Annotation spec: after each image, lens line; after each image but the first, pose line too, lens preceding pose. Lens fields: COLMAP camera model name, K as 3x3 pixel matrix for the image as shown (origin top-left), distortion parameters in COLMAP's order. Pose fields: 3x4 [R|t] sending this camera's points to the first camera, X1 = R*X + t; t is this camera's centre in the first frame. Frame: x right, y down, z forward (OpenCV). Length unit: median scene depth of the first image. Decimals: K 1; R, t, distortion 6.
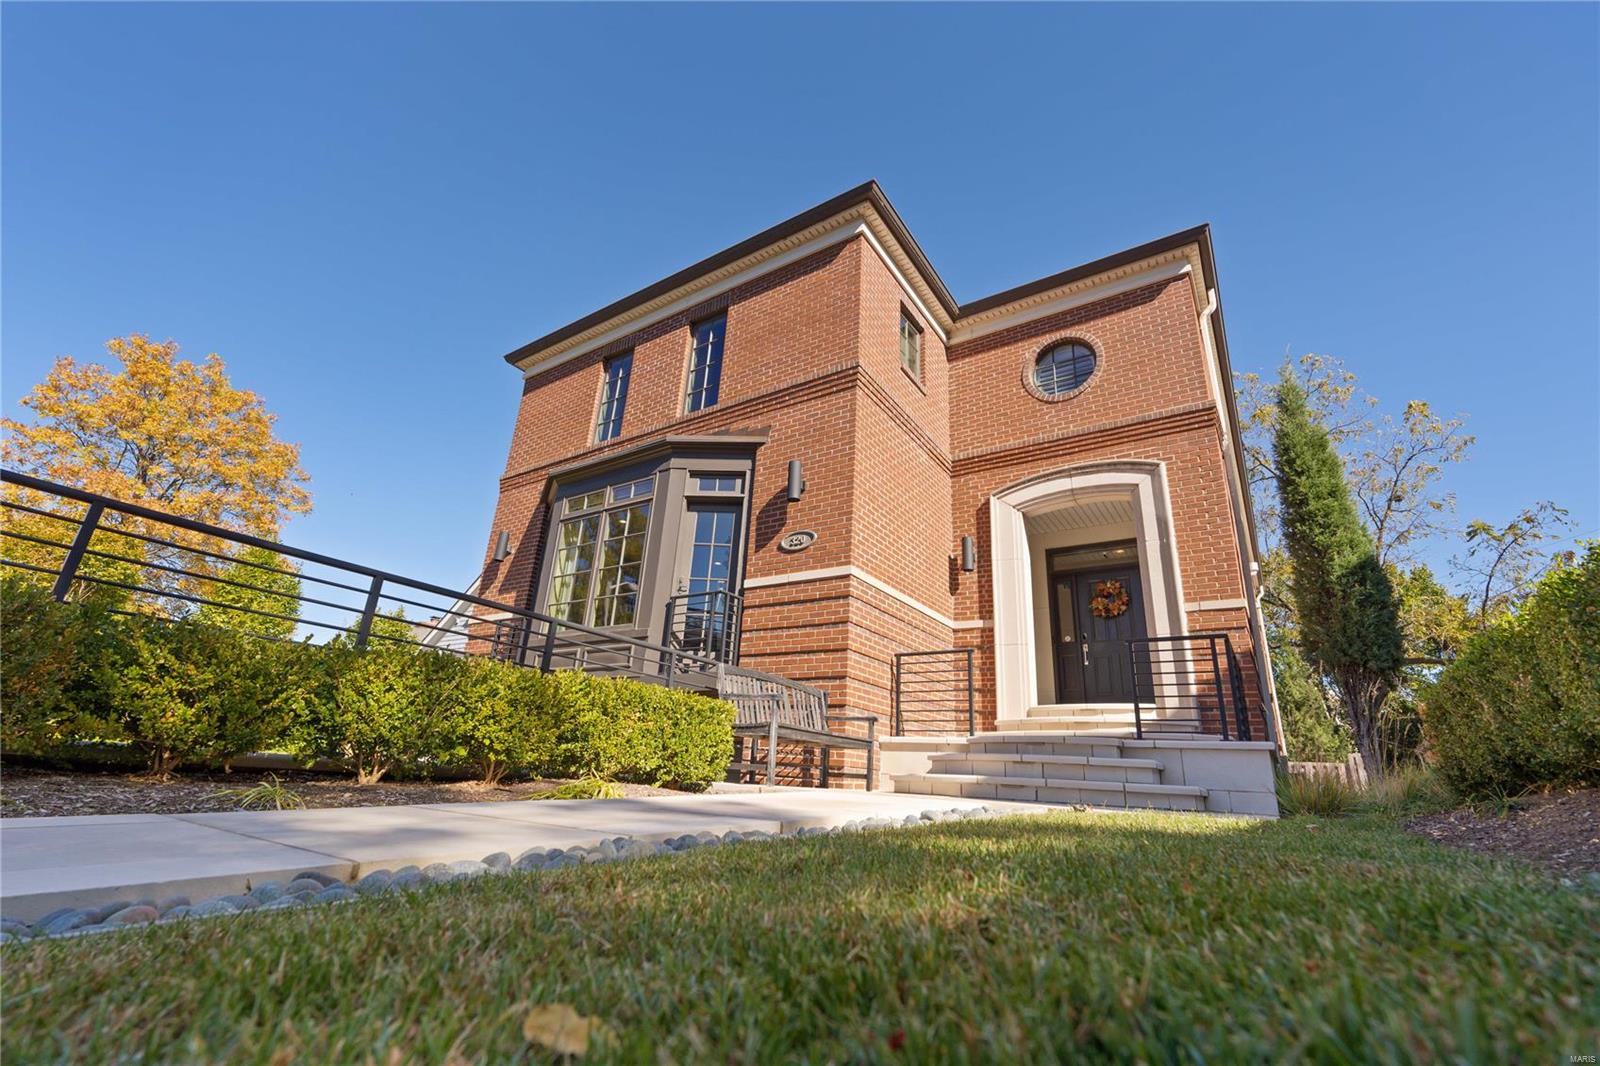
lens RADIAL K [[689.5, 0, 798.6], [0, 689.5, 543.1], [0, 0, 1]] dist [-0.008763, -0.000215]
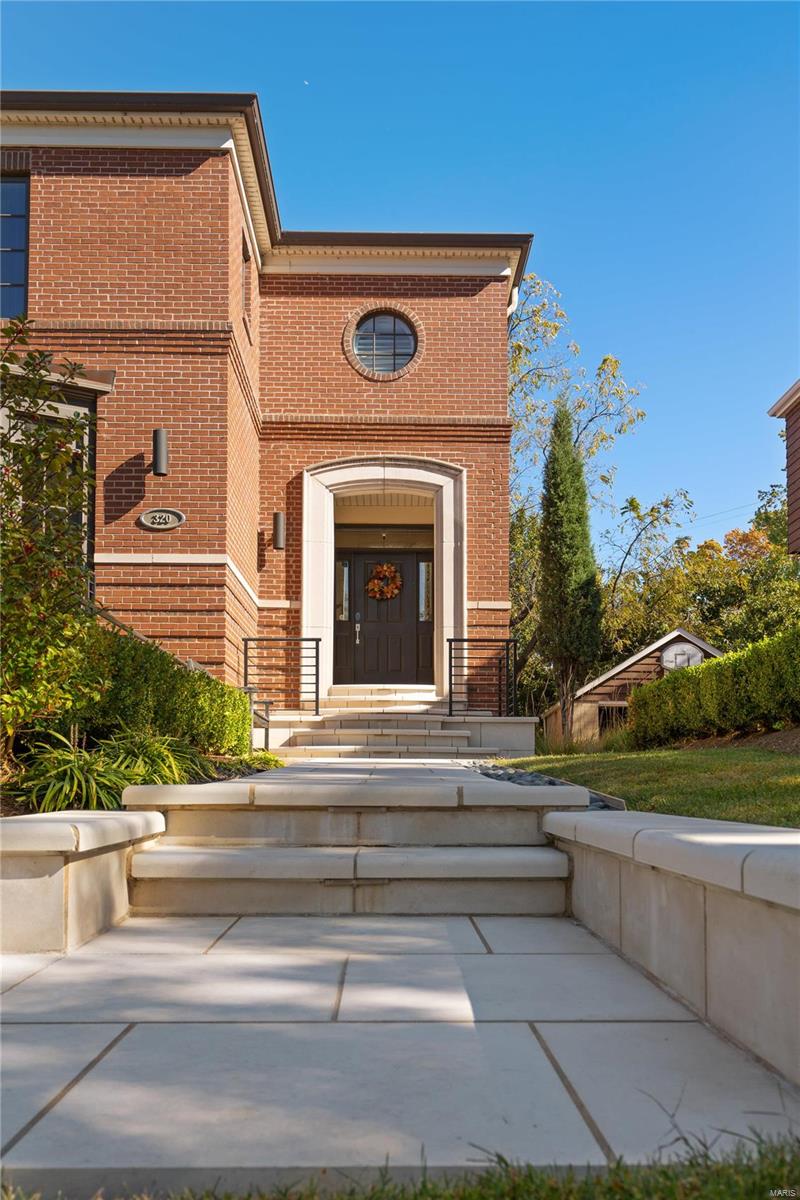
lens RADIAL K [[1066.6, 0, 394.4], [0, 1066.6, 748.4], [0, 0, 1]] dist [0.005605, -0.004486]
pose [[0.820002, -0.034675, 0.571309, -0.521284], [-0.146983, 0.951931, 0.268743, -0.128249], [-0.553165, -0.304343, 0.775489, -0.369404]]
